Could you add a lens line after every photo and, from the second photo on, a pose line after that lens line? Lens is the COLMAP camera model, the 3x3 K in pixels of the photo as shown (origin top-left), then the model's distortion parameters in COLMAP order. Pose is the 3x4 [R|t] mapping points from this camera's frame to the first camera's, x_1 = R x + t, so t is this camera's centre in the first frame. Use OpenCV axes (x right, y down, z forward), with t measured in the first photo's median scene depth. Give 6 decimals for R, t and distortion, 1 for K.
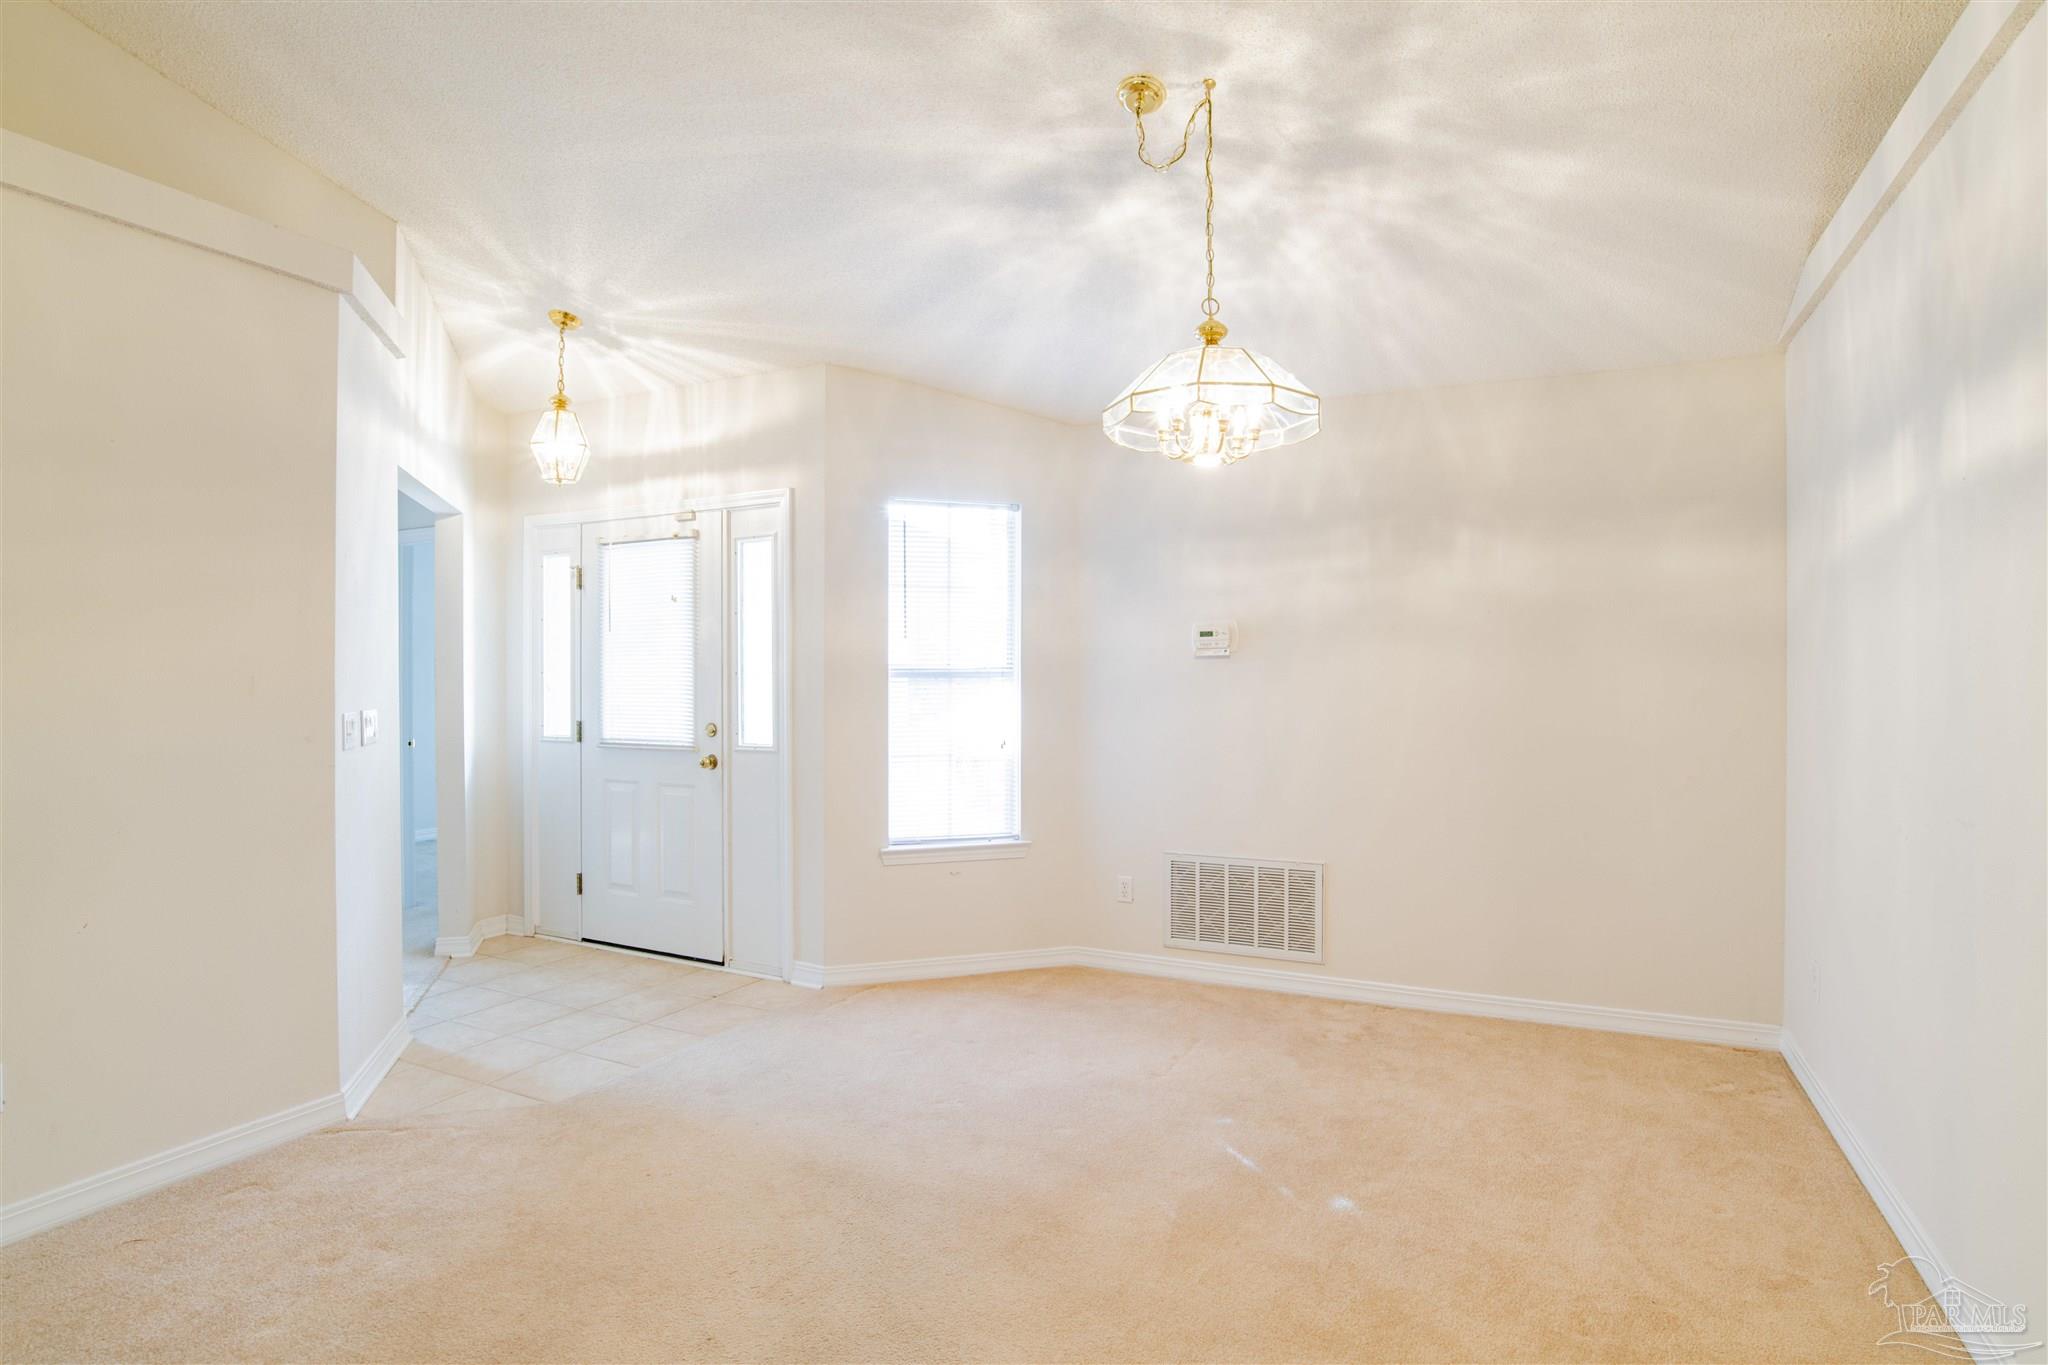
lens RADIAL K [[1050.3, 0, 1031.2], [0, 1050.3, 673.8], [0, 0, 1]] dist [-0.066078, 0.026087]
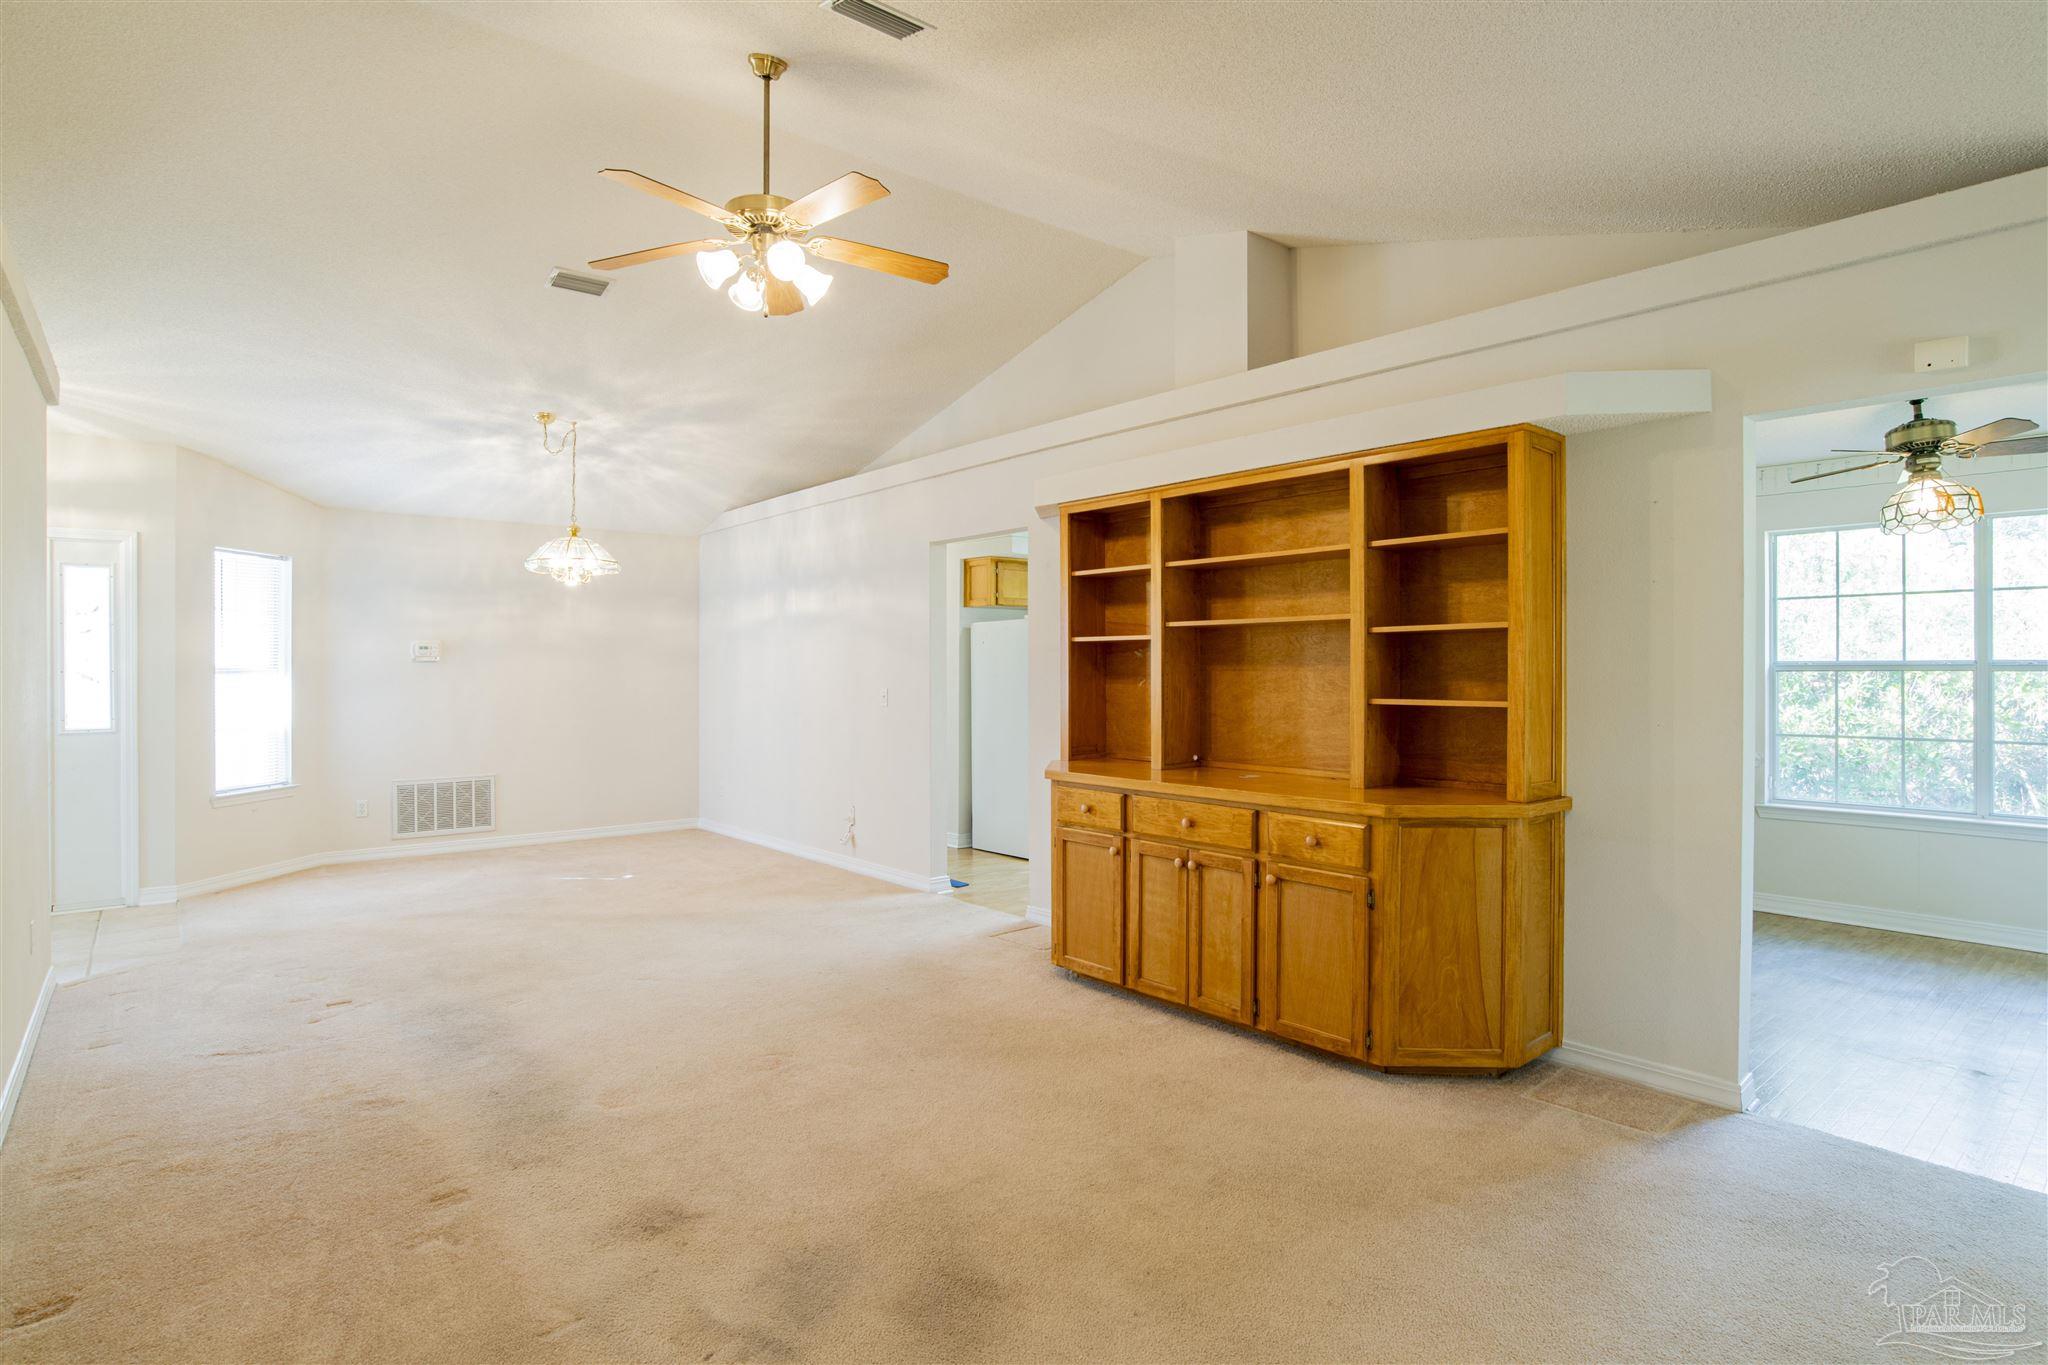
lens RADIAL K [[1050.3, 0, 1031.2], [0, 1050.3, 673.8], [0, 0, 1]] dist [-0.066078, 0.026087]
pose [[0.394106, -0.004023, 0.919056, -0.963031], [0.003623, 0.999989, 0.002823, 0.002810], [-0.919058, 0.002217, 0.394116, -0.548060]]
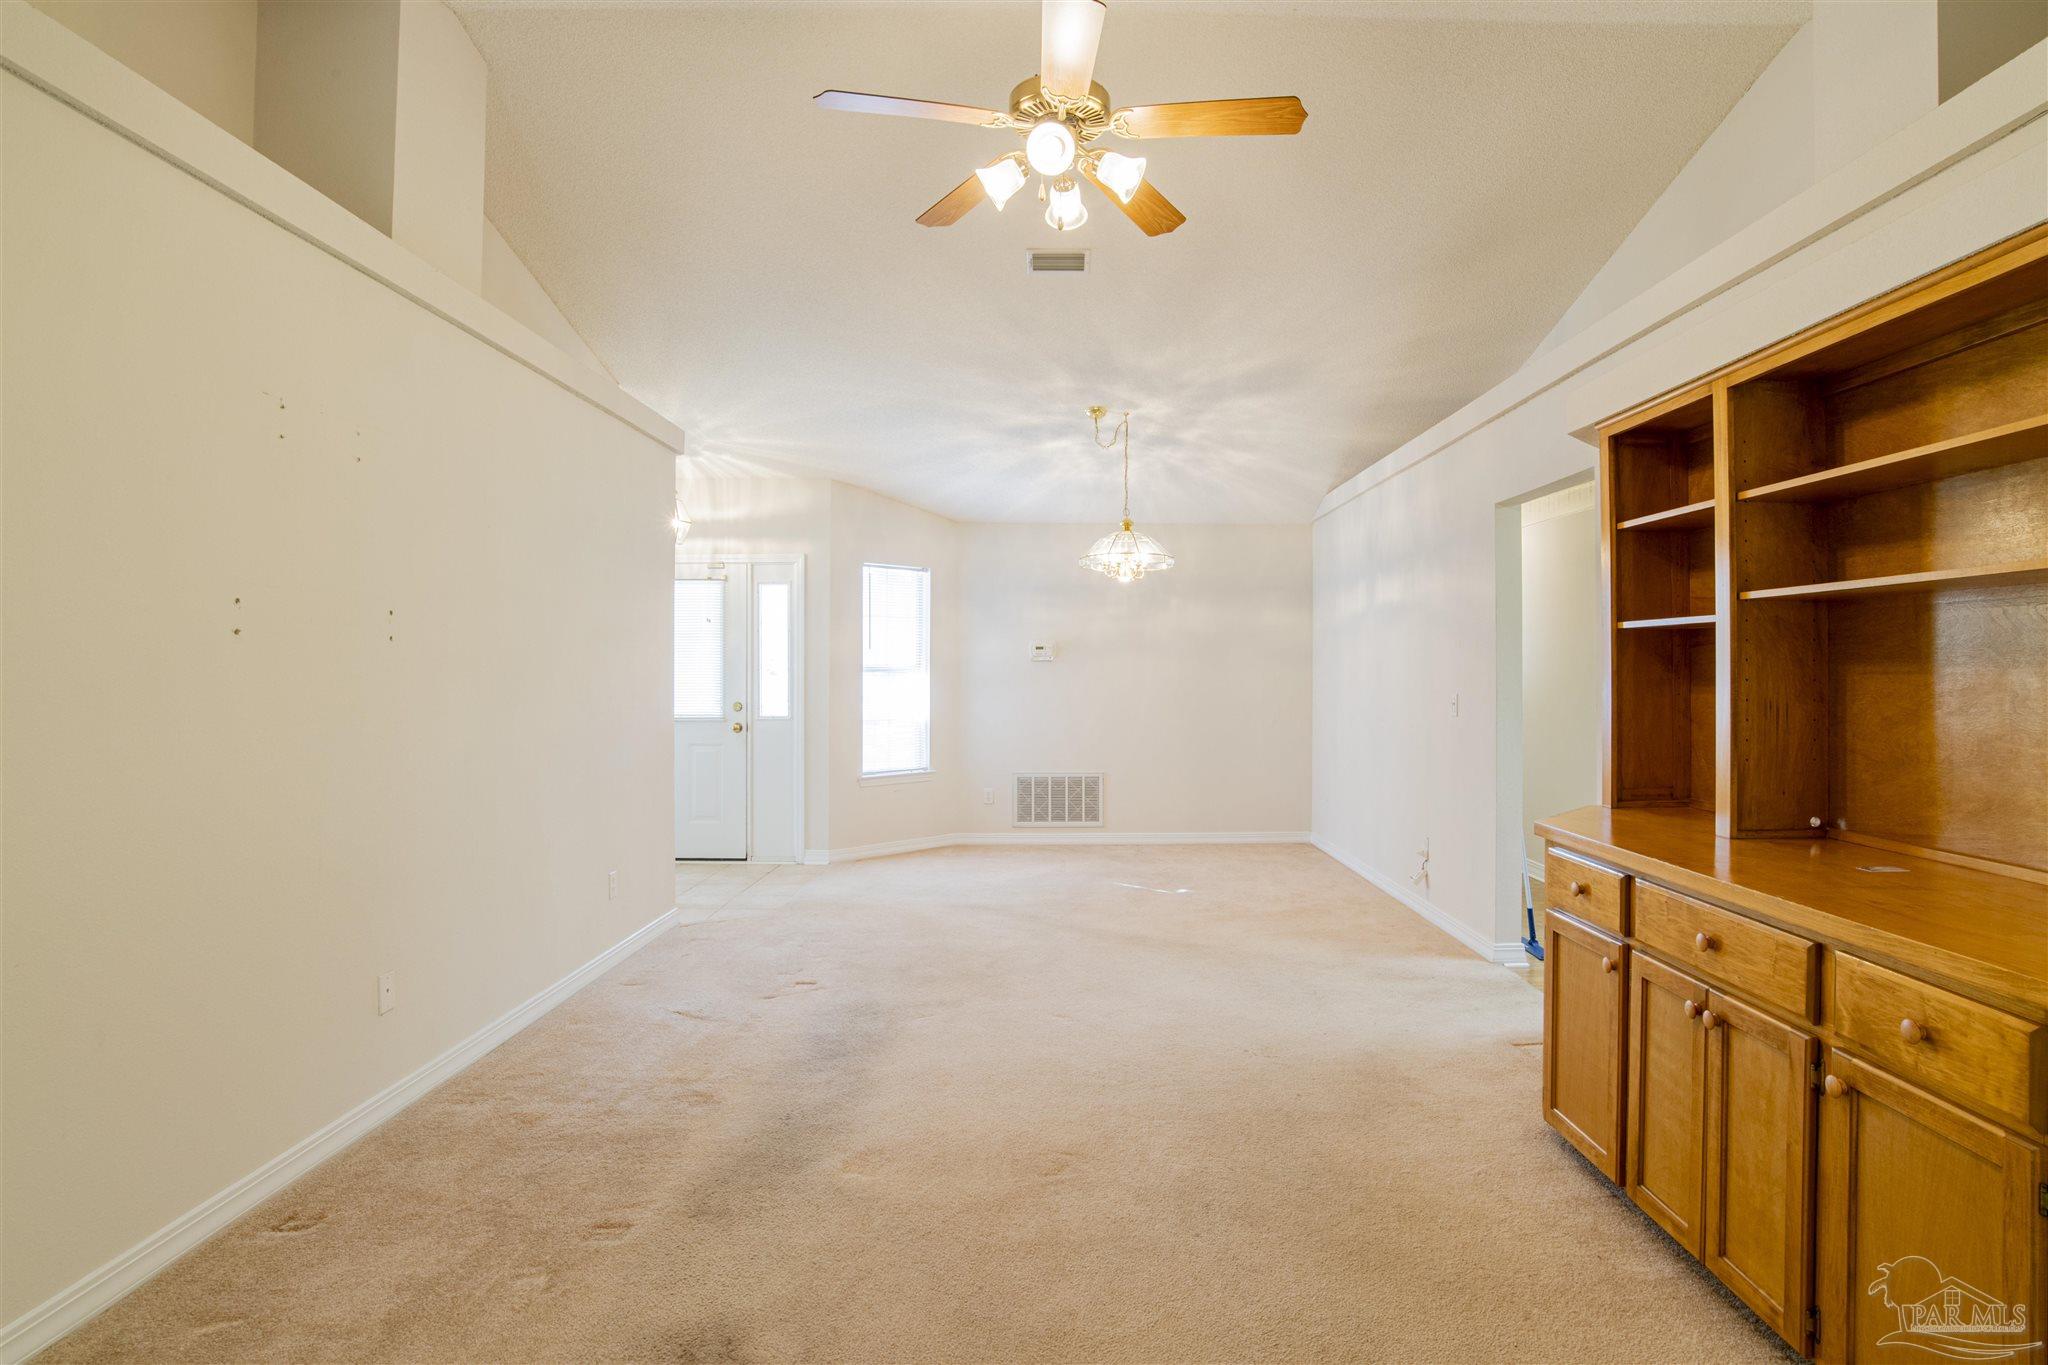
lens RADIAL K [[1059.0, 0, 1069.3], [0, 1059.0, 661.9], [0, 0, 1]] dist [-0.067328, 0.027718]
pose [[0.888644, 0.004526, 0.458576, -0.609090], [-0.000367, 0.999958, -0.009159, 0.002147], [-0.458598, 0.007971, 0.888608, -0.618515]]
